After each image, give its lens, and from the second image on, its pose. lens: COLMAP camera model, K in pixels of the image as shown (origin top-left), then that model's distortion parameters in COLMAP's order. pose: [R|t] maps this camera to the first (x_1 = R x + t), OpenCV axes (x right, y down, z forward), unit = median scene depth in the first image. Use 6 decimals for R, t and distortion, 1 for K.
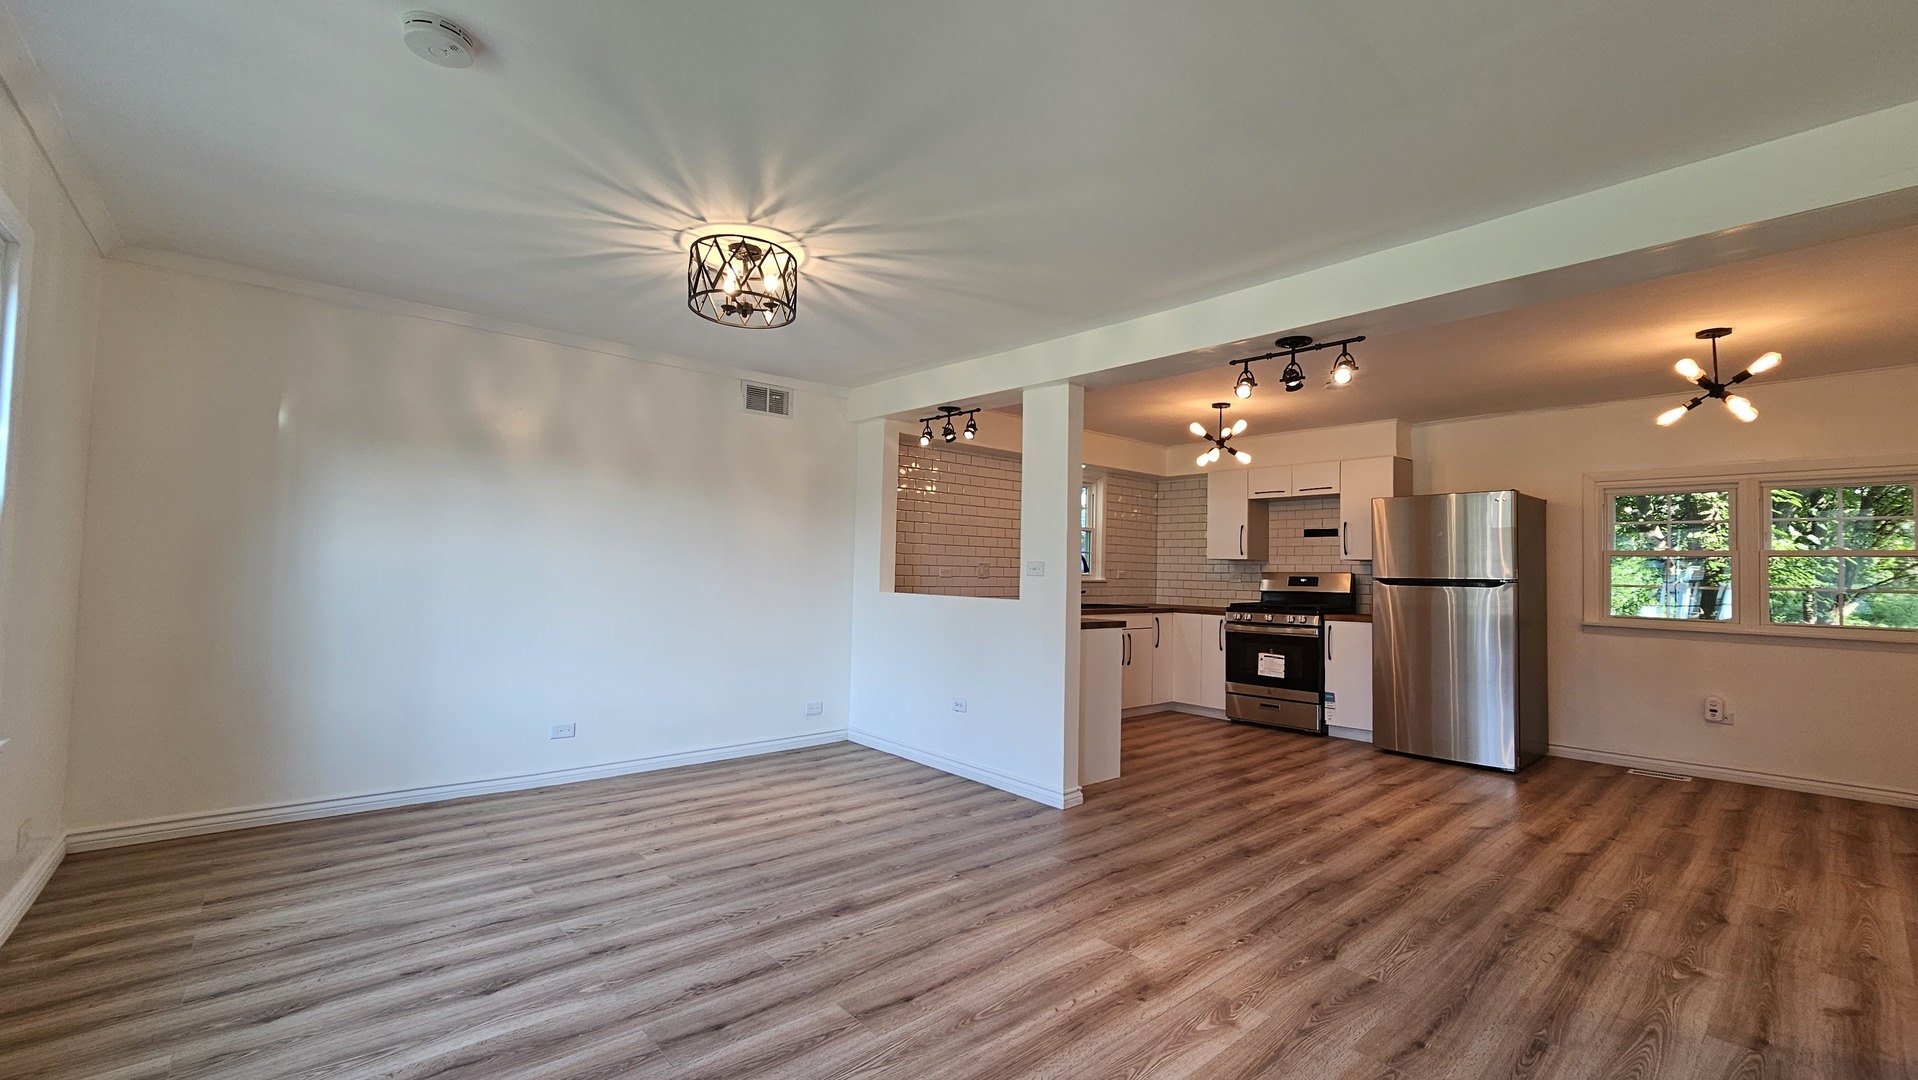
lens RADIAL K [[789.3, 0, 966.4], [0, 789.3, 544.0], [0, 0, 1]] dist [-0.001604, 0.000047]
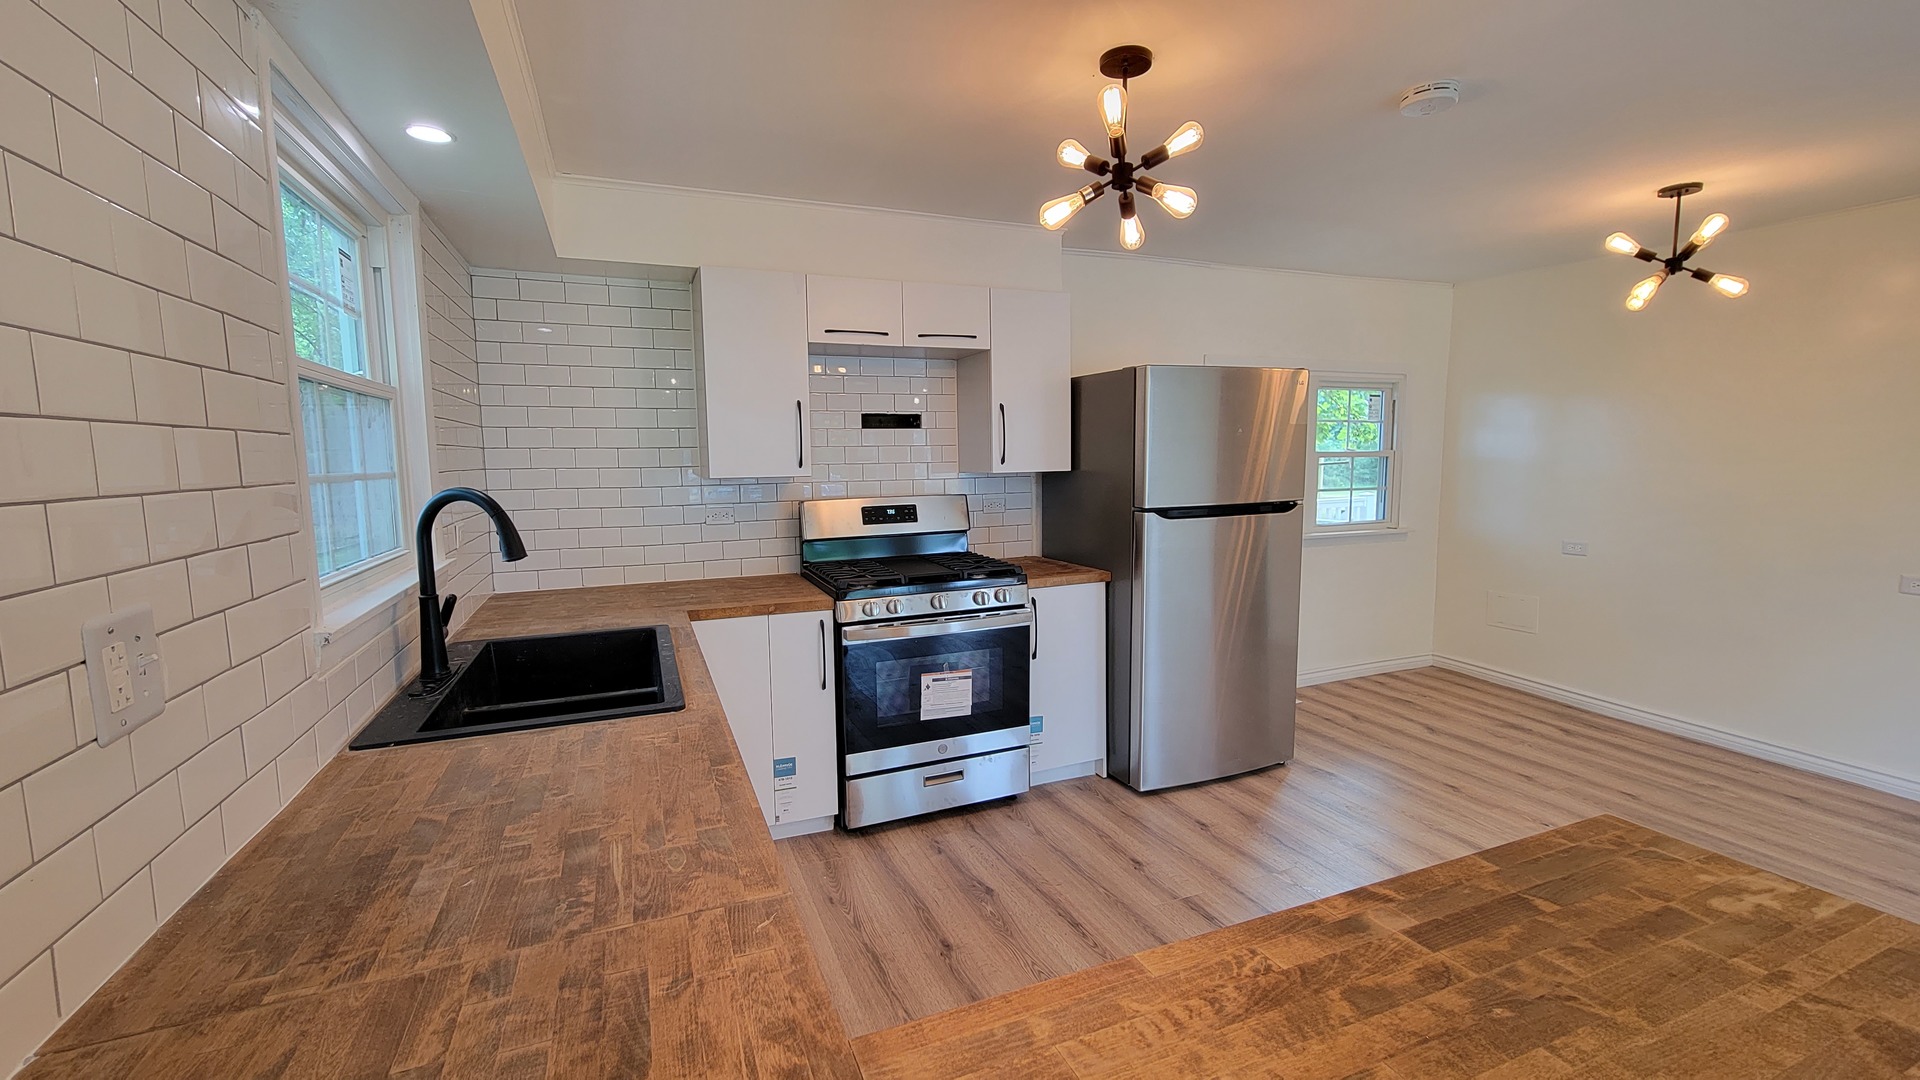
lens RADIAL K [[782.6, 0, 948.3], [0, 782.6, 538.3], [0, 0, 1]] dist [-0.000188, 0.000076]
pose [[0.334370, -0.124014, 0.934247, -0.061814], [-0.013833, 0.990552, 0.136439, -0.010594], [-0.942340, -0.058544, 0.329496, 0.995991]]
